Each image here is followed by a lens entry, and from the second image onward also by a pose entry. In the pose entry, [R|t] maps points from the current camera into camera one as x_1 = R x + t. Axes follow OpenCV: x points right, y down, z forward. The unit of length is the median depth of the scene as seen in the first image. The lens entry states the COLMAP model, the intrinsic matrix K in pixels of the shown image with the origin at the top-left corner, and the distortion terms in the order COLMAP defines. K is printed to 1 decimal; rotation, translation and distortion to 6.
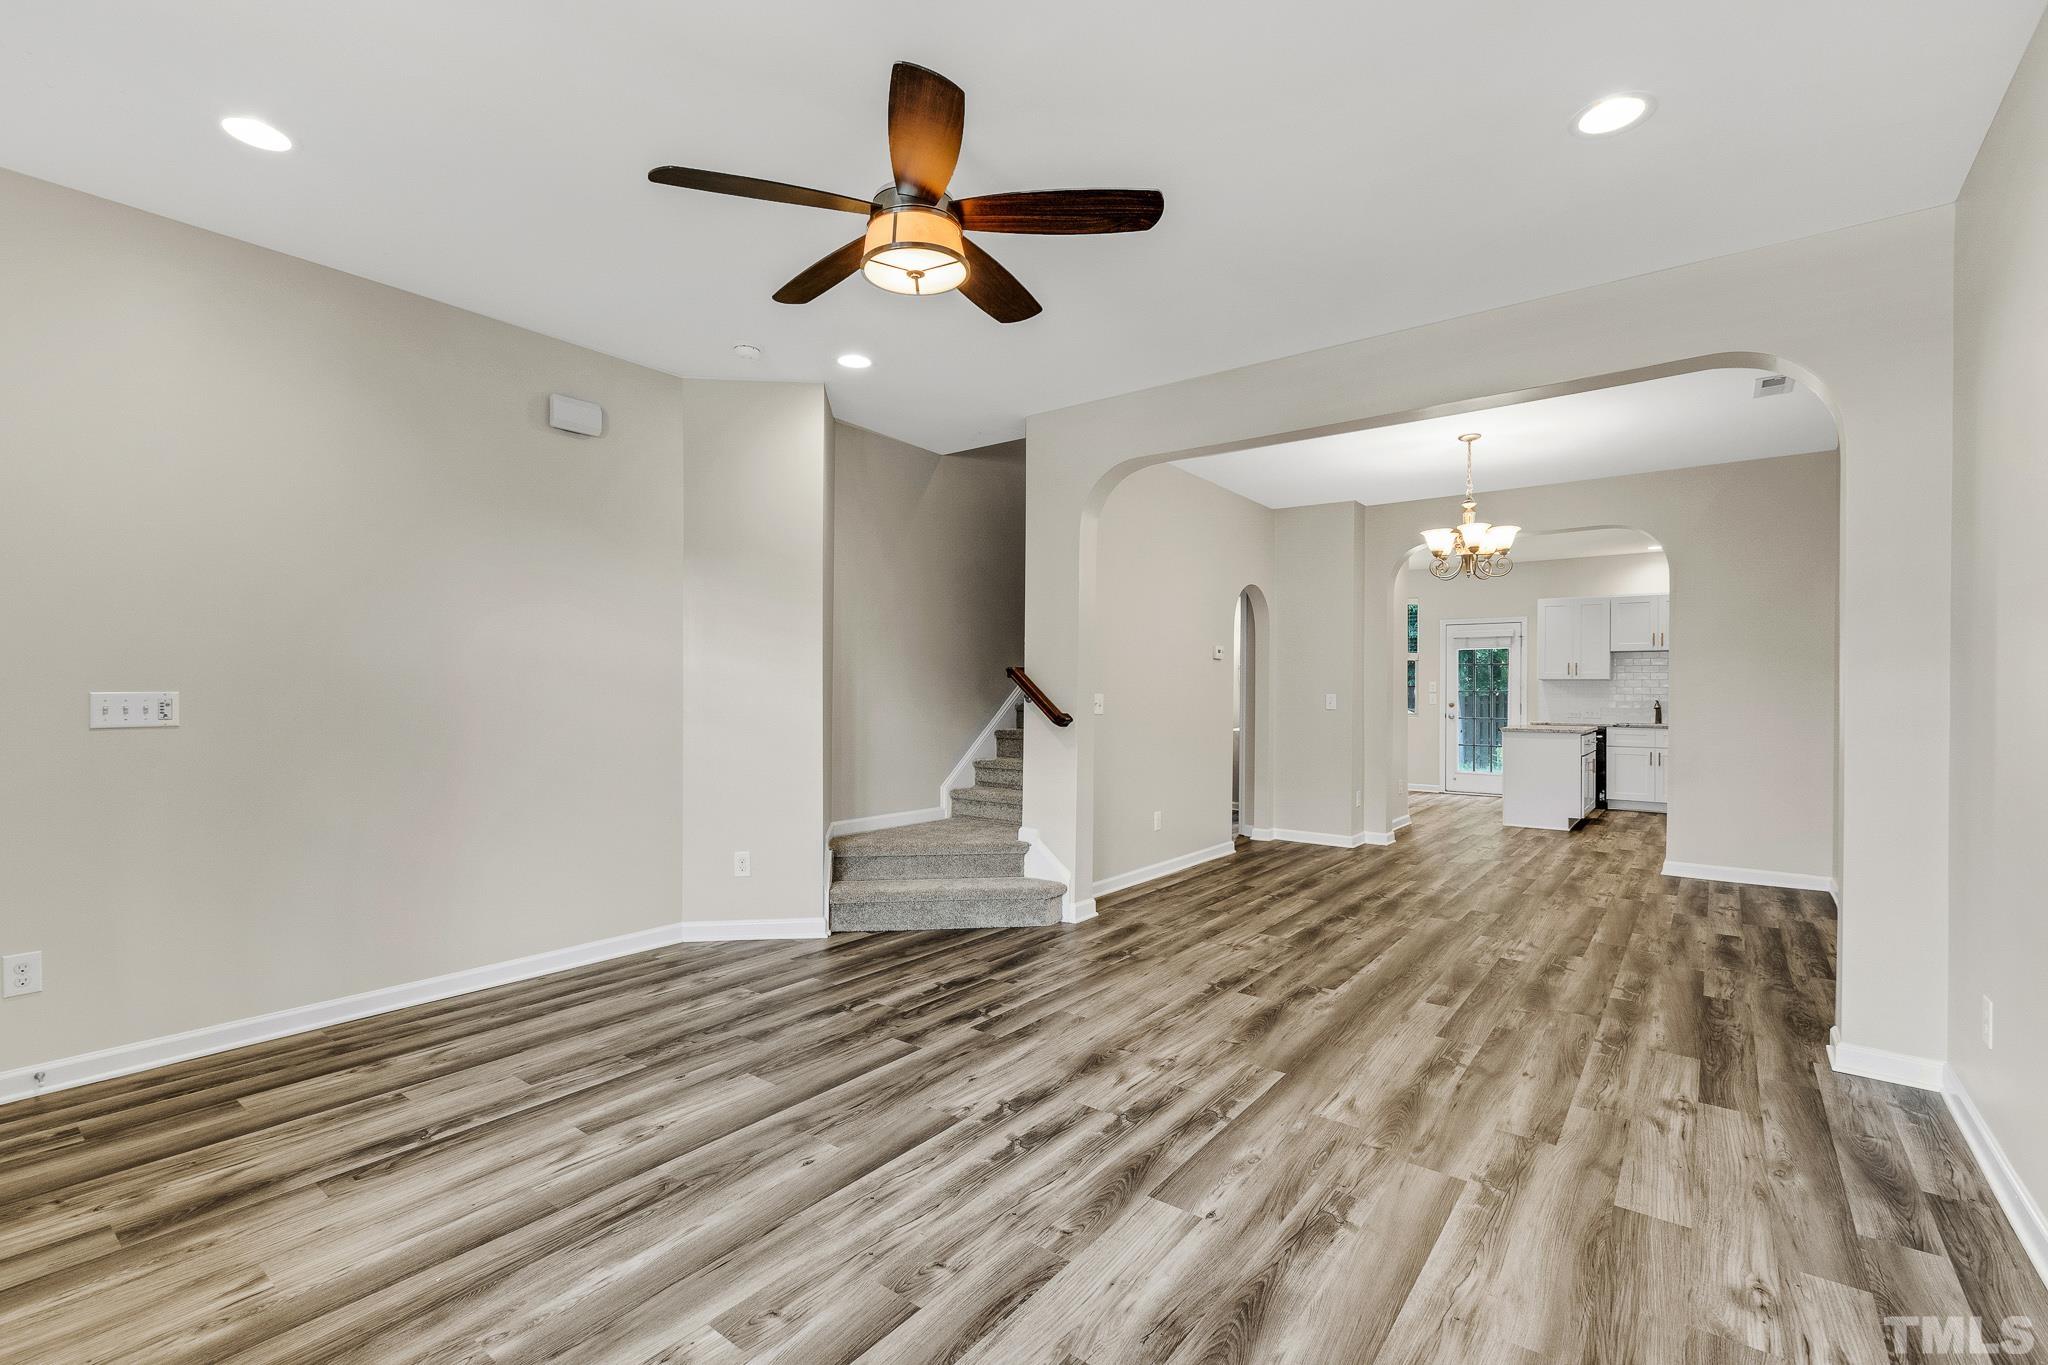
lens RADIAL K [[903.1, 0, 1024.0], [0, 903.1, 682.5], [0, 0, 1]] dist [0.002290, -0.000317]
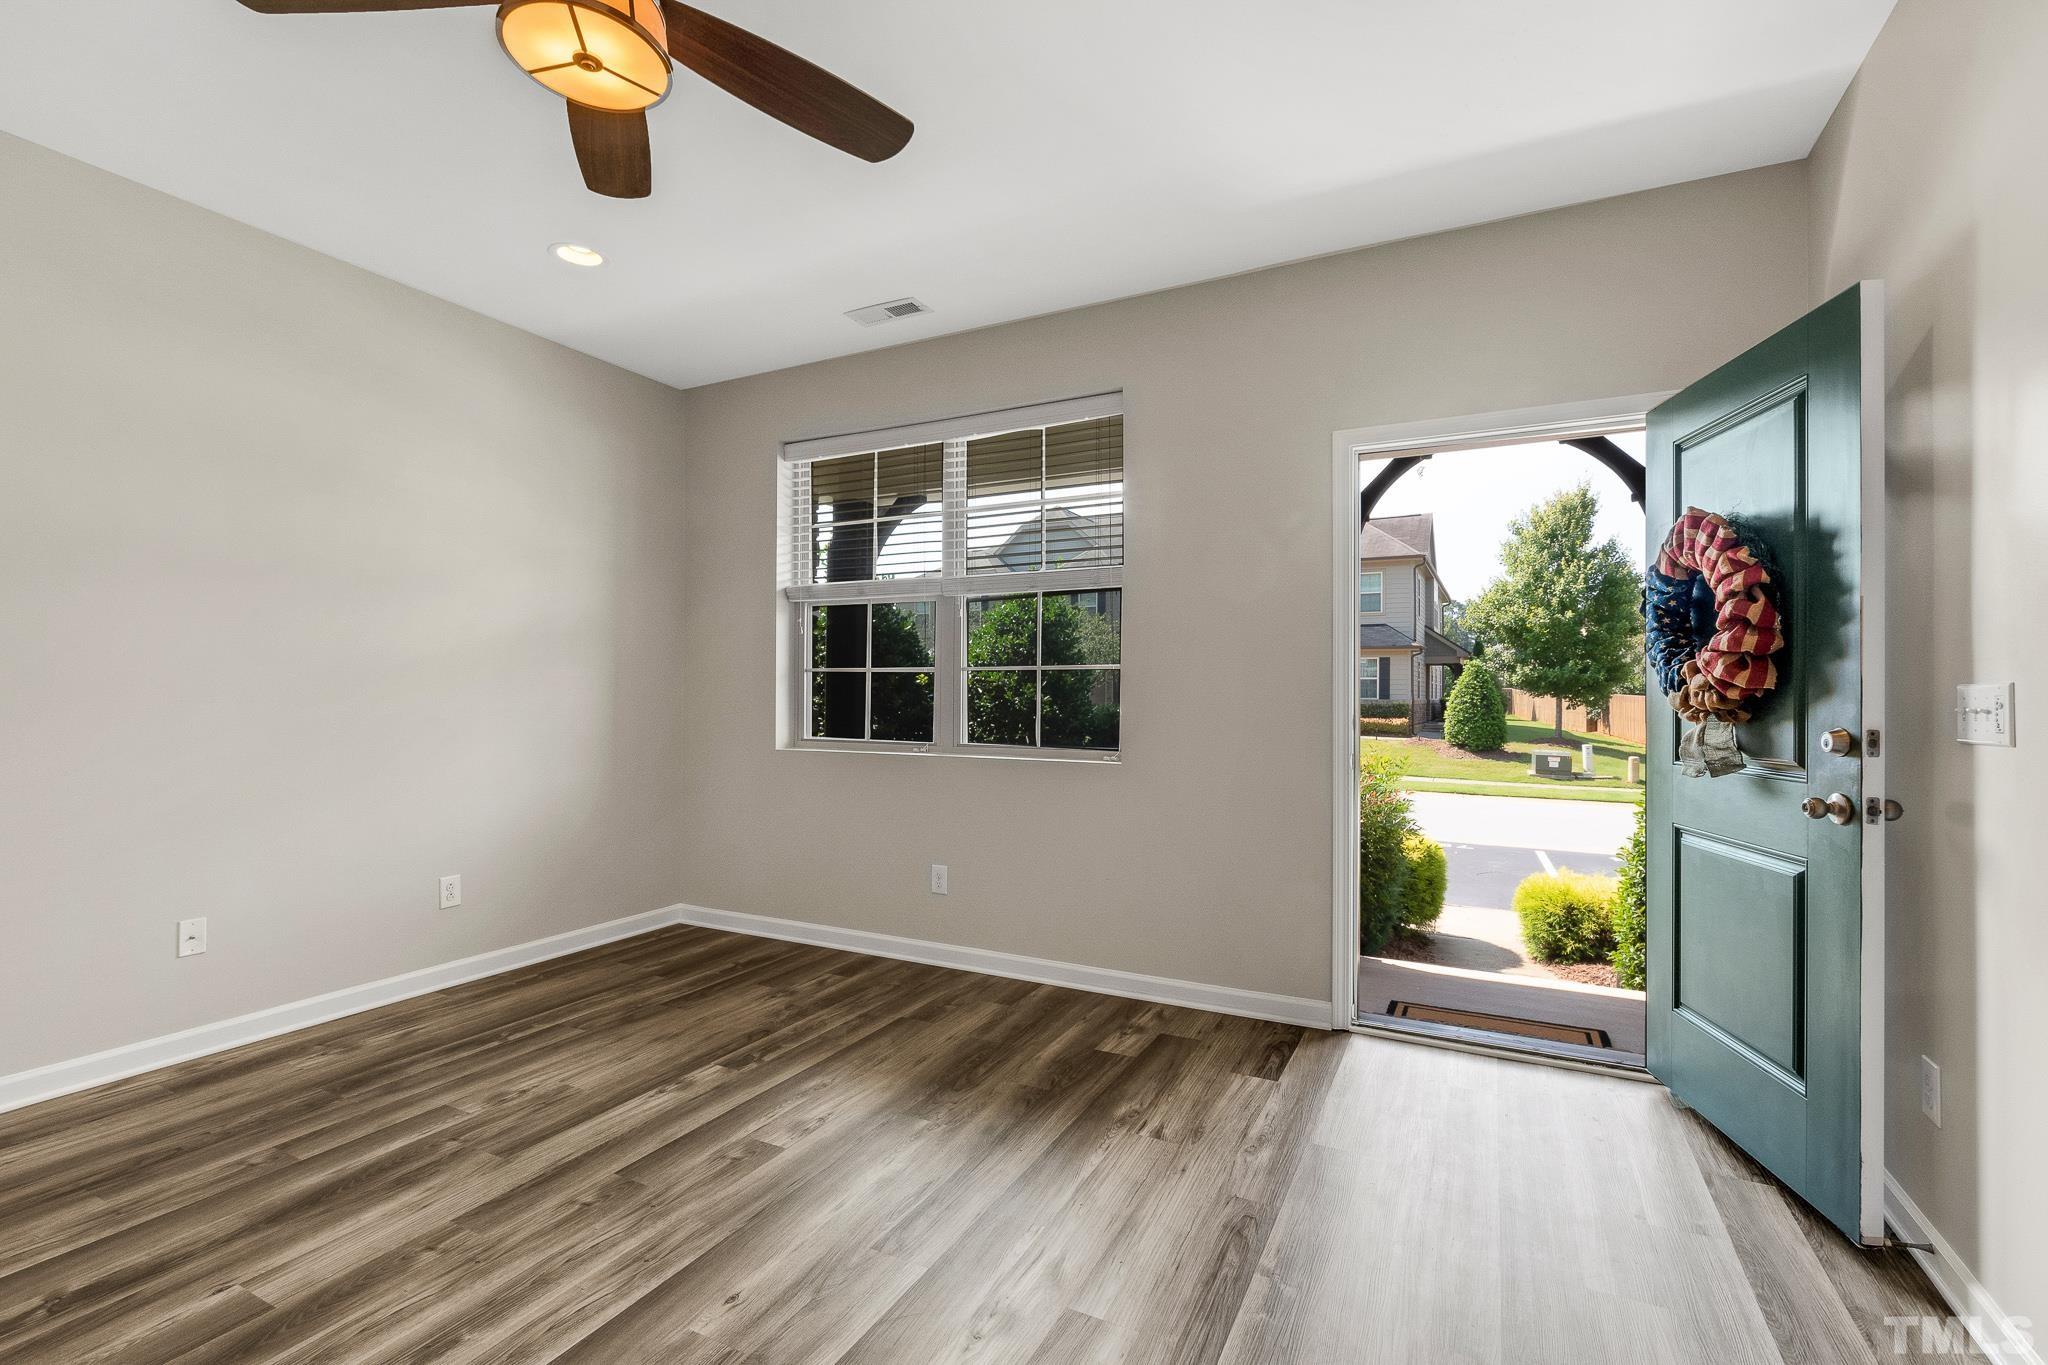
lens RADIAL K [[903.1, 0, 1024.0], [0, 903.1, 682.5], [0, 0, 1]] dist [0.002290, -0.000317]
pose [[-0.984403, -0.008967, -0.175699, -0.379570], [-0.005897, 0.999821, -0.017983, 0.034595], [0.175829, -0.016666, -0.984280, 1.993387]]
